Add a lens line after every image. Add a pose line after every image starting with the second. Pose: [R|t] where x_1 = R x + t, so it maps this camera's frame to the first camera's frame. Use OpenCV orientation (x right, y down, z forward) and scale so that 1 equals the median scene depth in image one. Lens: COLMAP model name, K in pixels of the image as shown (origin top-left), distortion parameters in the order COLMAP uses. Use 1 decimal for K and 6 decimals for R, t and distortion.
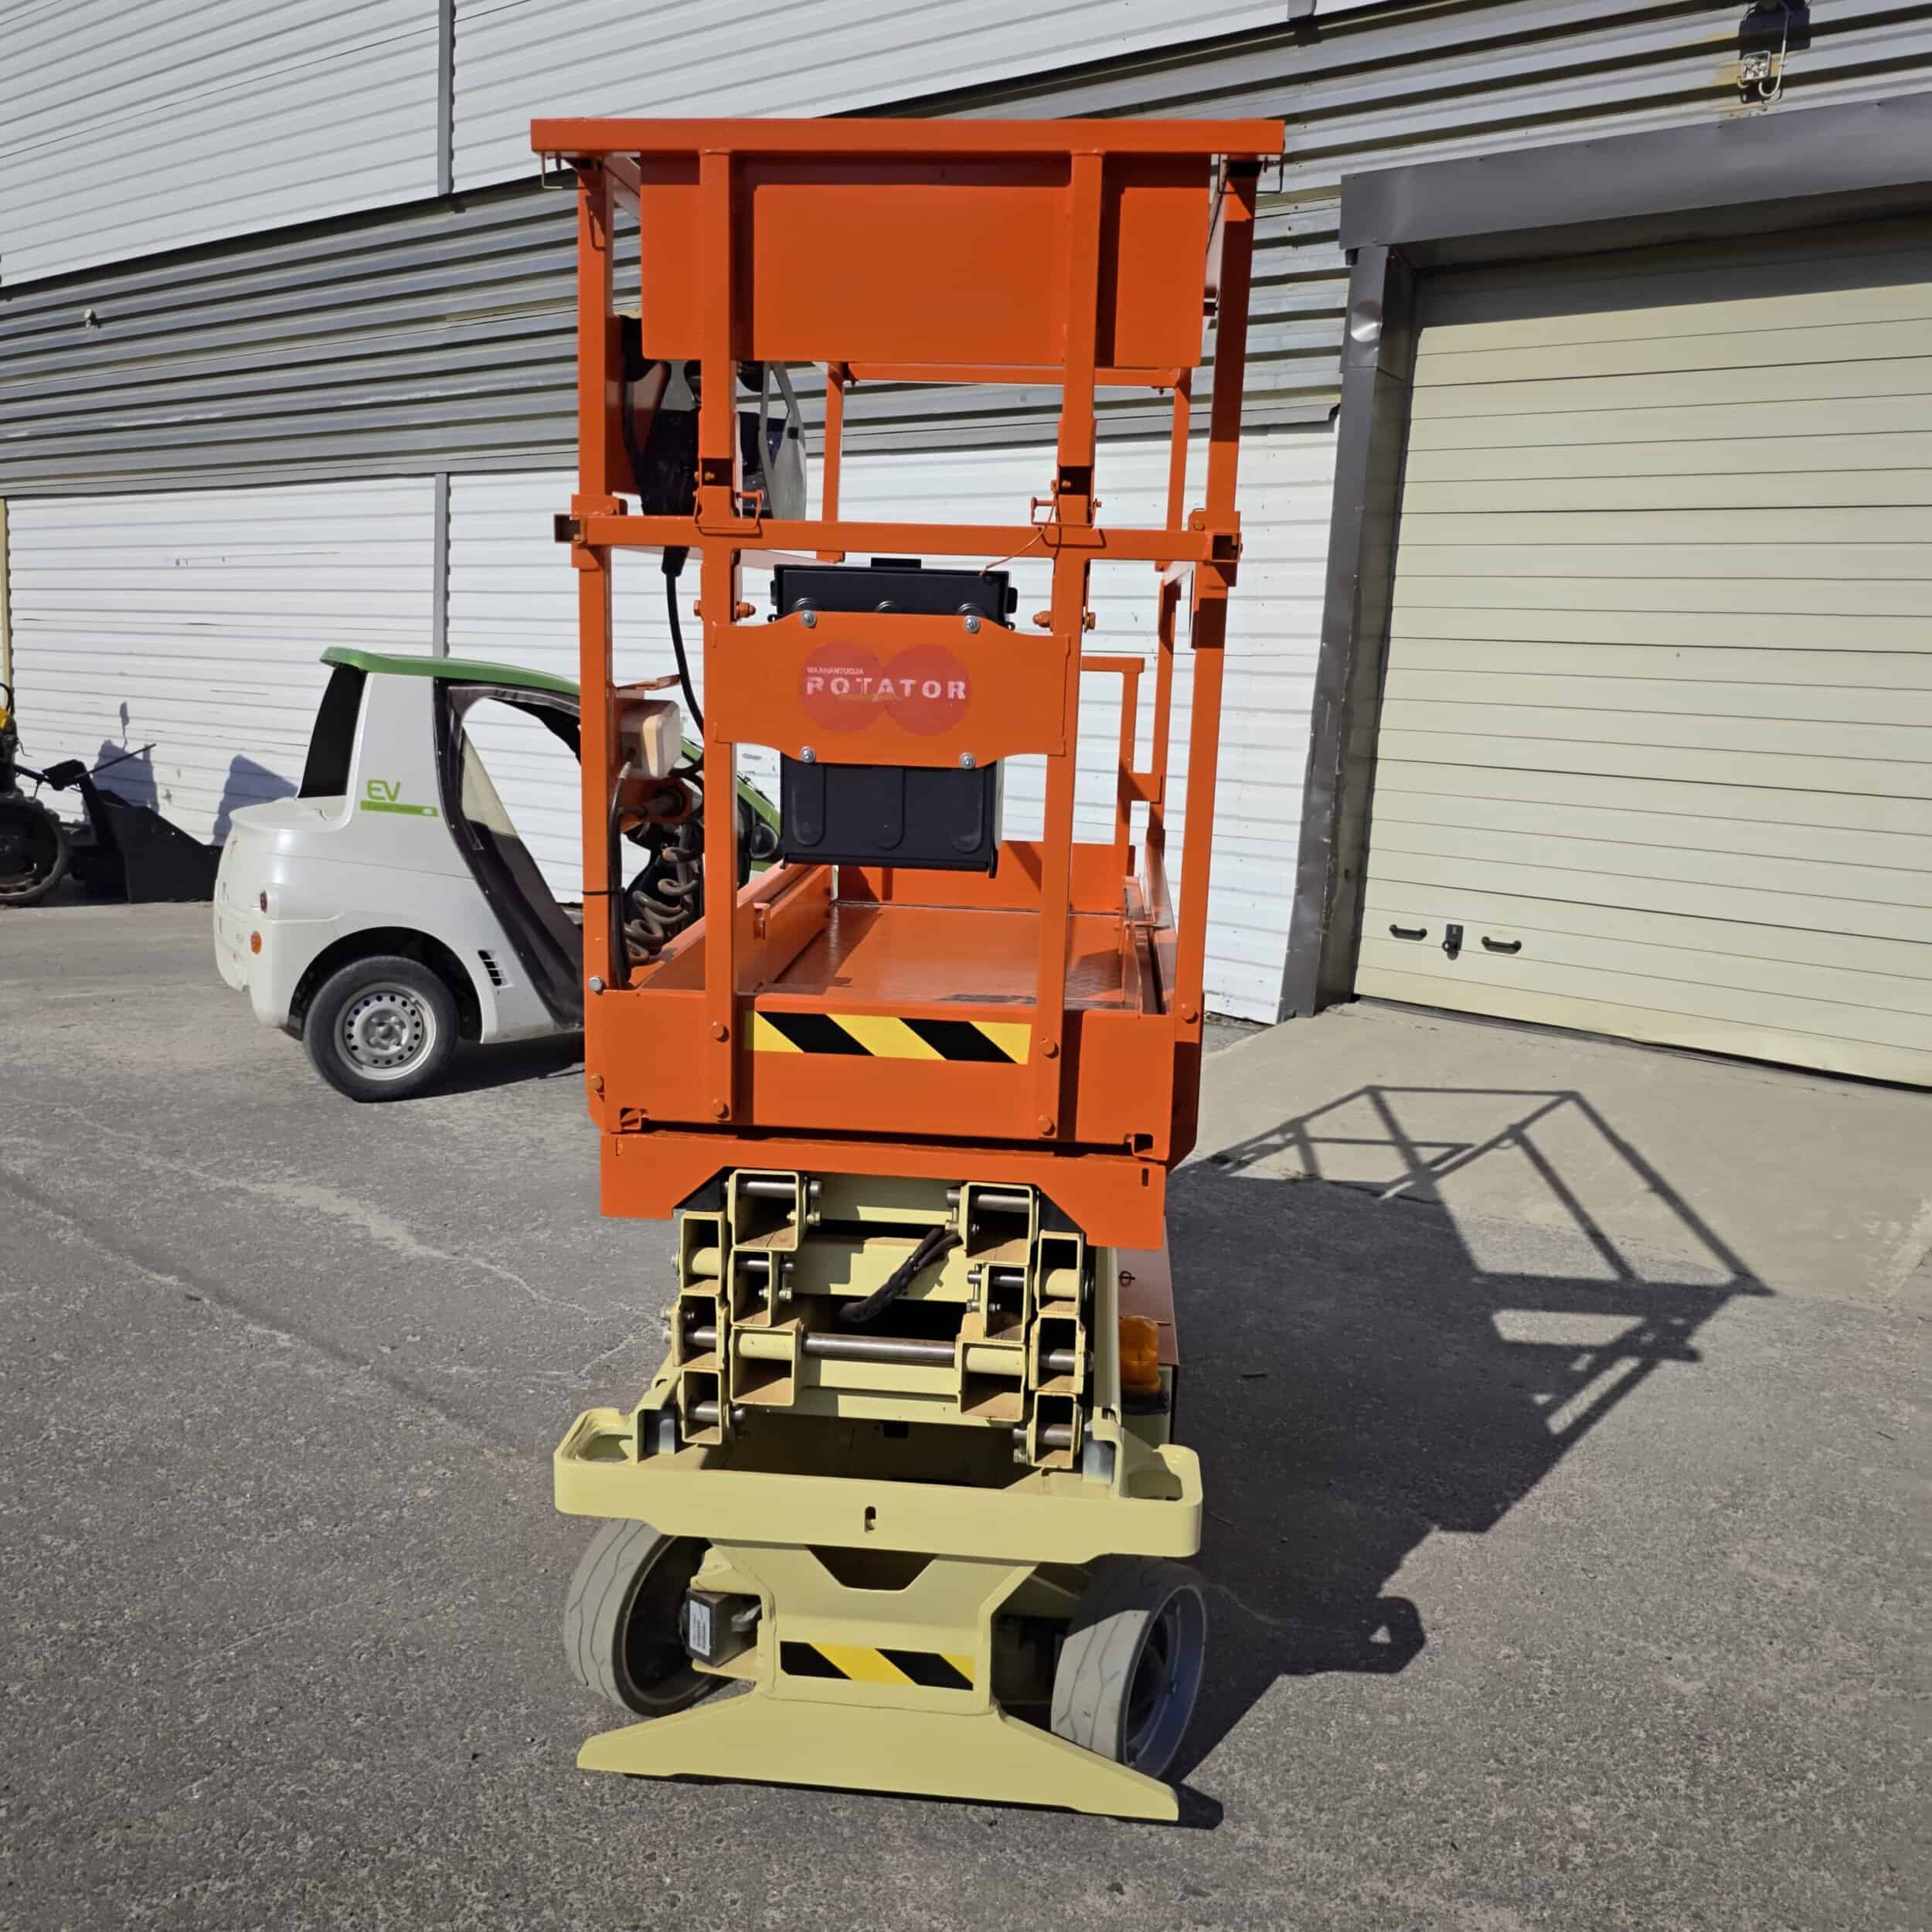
lens RADIAL K [[1762.1, 0, 930.9], [0, 1762.1, 1091.5], [0, 0, 1]] dist [-0.008370, 0.029255]
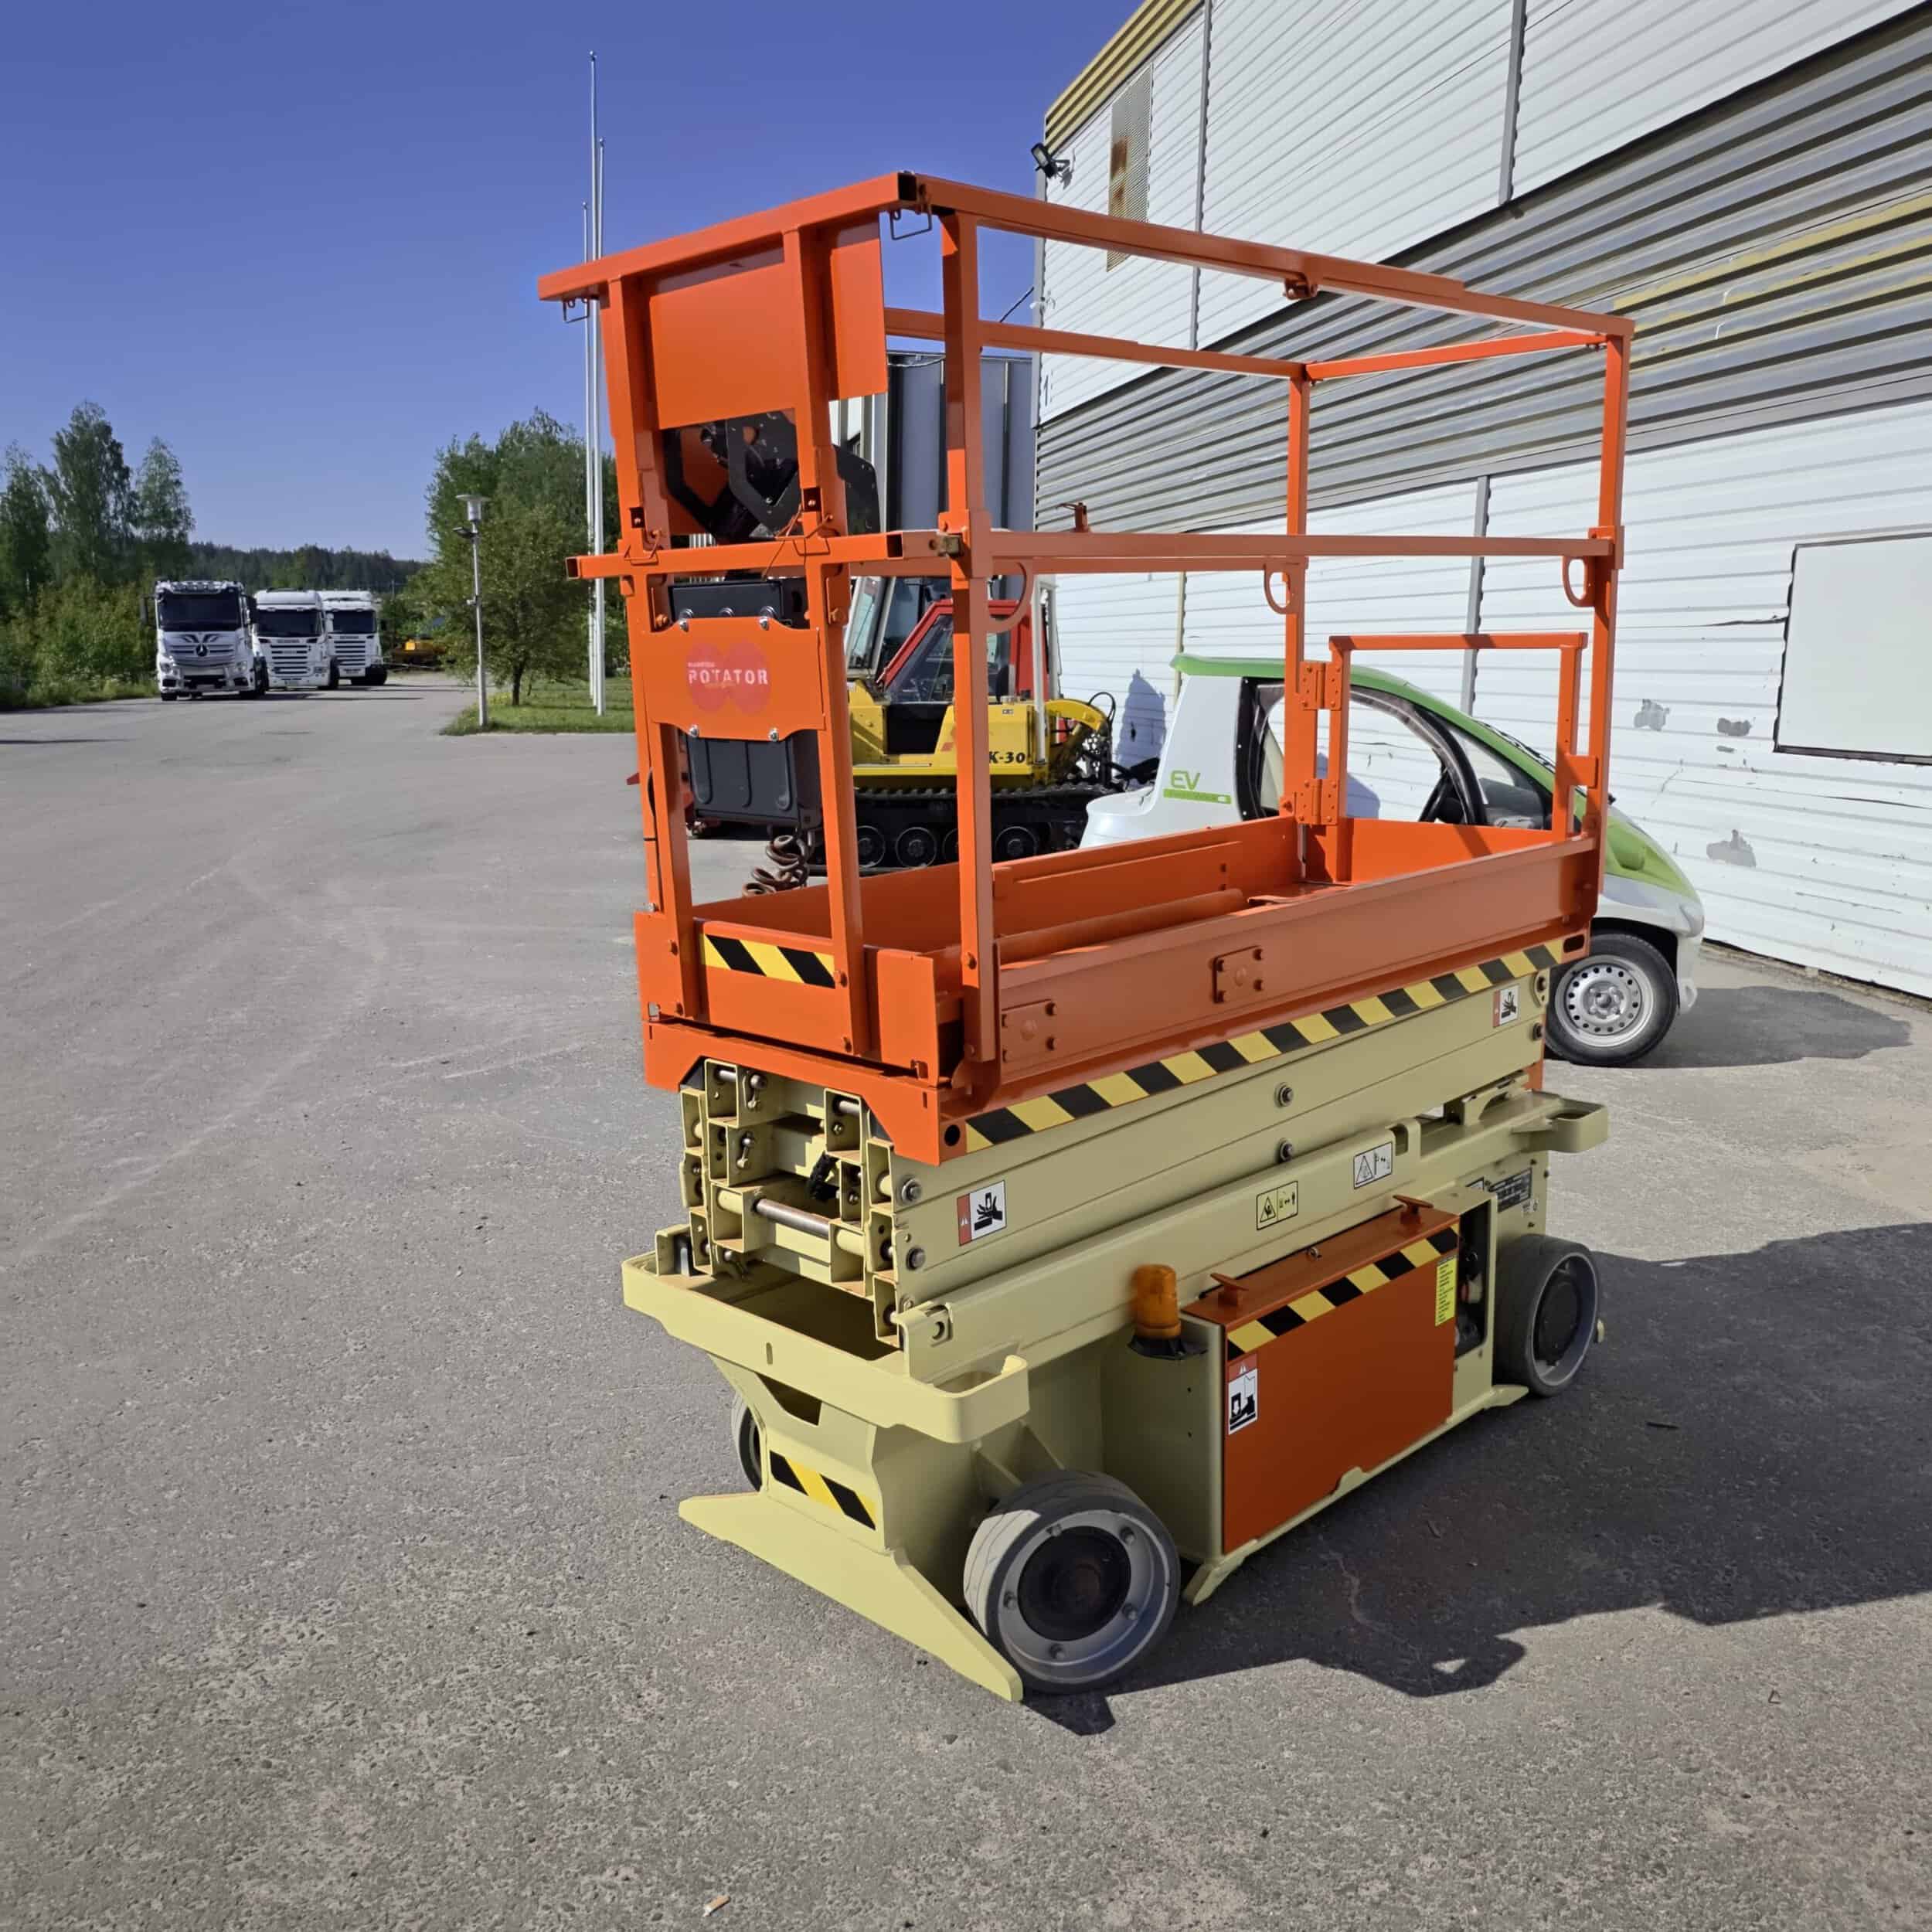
lens RADIAL K [[1755.5, 0, 969.3], [0, 1755.5, 1106.6], [0, 0, 1]] dist [0.012299, -0.011882]
pose [[0.766463, 0.121127, -0.630763, 0.808060], [-0.116882, 0.991963, 0.048462, -0.004768], [0.631564, 0.036581, 0.774460, 0.126932]]
